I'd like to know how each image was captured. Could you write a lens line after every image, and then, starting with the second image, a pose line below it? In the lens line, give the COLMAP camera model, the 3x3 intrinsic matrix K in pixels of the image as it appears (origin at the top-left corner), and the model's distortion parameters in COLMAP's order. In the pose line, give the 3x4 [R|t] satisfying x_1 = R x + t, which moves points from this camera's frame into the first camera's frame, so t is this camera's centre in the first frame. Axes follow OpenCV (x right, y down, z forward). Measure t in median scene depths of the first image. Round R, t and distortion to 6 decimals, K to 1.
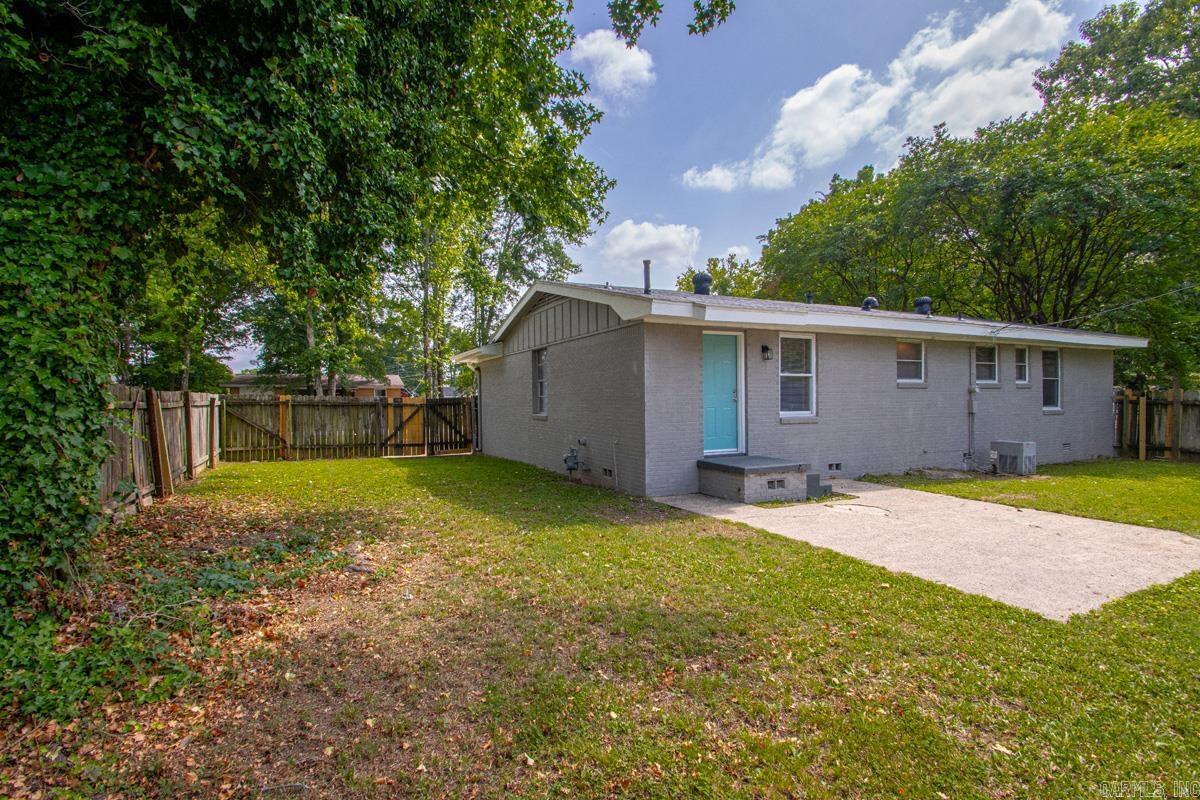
lens RADIAL K [[556.2, 0, 595.9], [0, 556.2, 398.8], [0, 0, 1]] dist [0.017053, -0.017955]
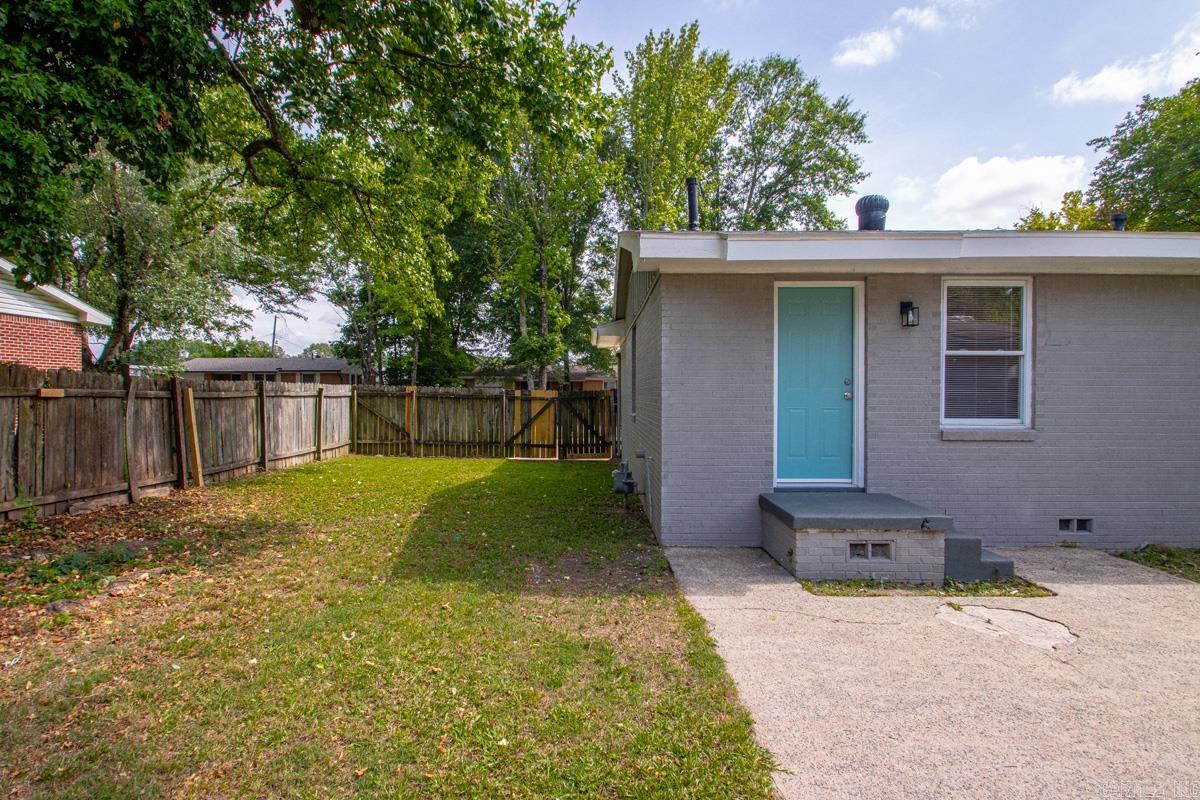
lens RADIAL K [[645.7, 0, 600.0], [0, 645.7, 400.0], [0, 0, 1]] dist [-0.002764, -0.001327]
pose [[0.898623, 0.015452, -0.438449, 0.281822], [-0.011241, 0.999862, 0.012198, 0.000148], [0.438578, -0.006033, 0.898673, 0.242260]]
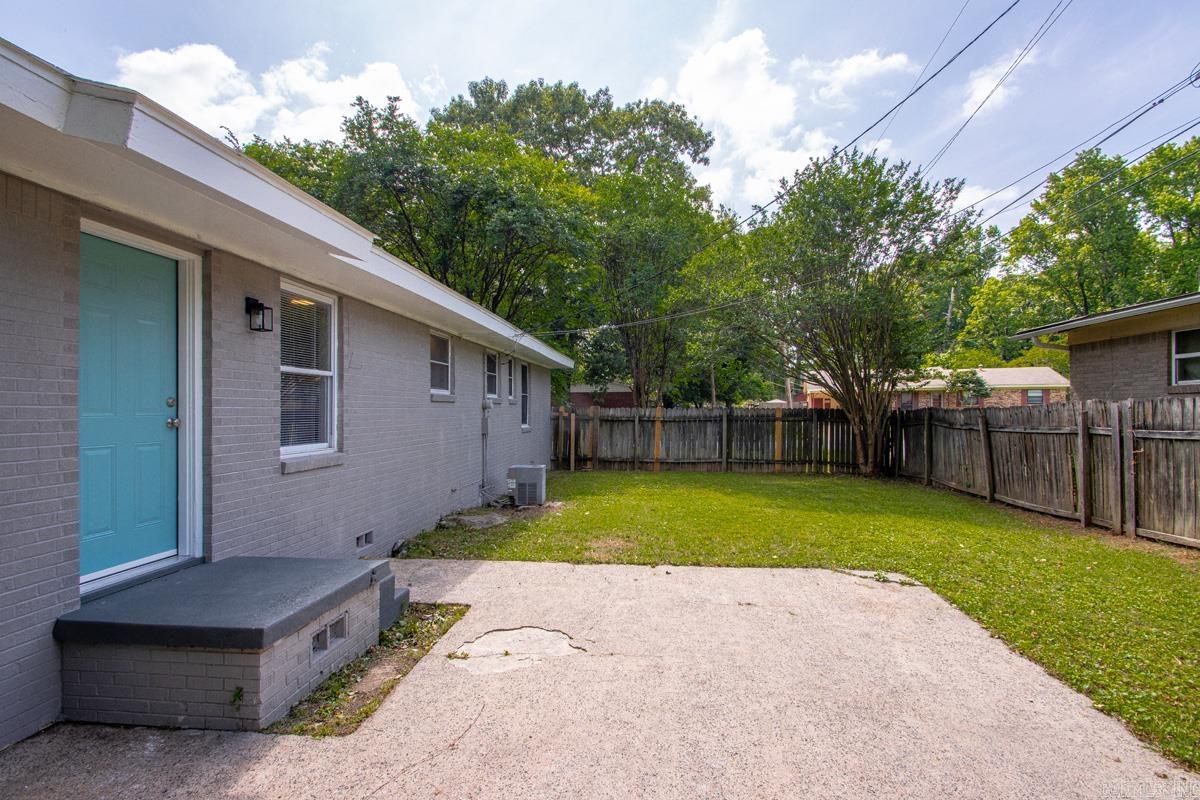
lens RADIAL K [[577.2, 0, 598.1], [0, 577.2, 405.5], [0, 0, 1]] dist [-0.000295, -0.000781]
pose [[0.527178, 0.007975, 0.849717, 0.056810], [0.007902, 0.999867, -0.014287, -0.002883], [-0.849718, 0.014246, 0.527045, 0.480669]]
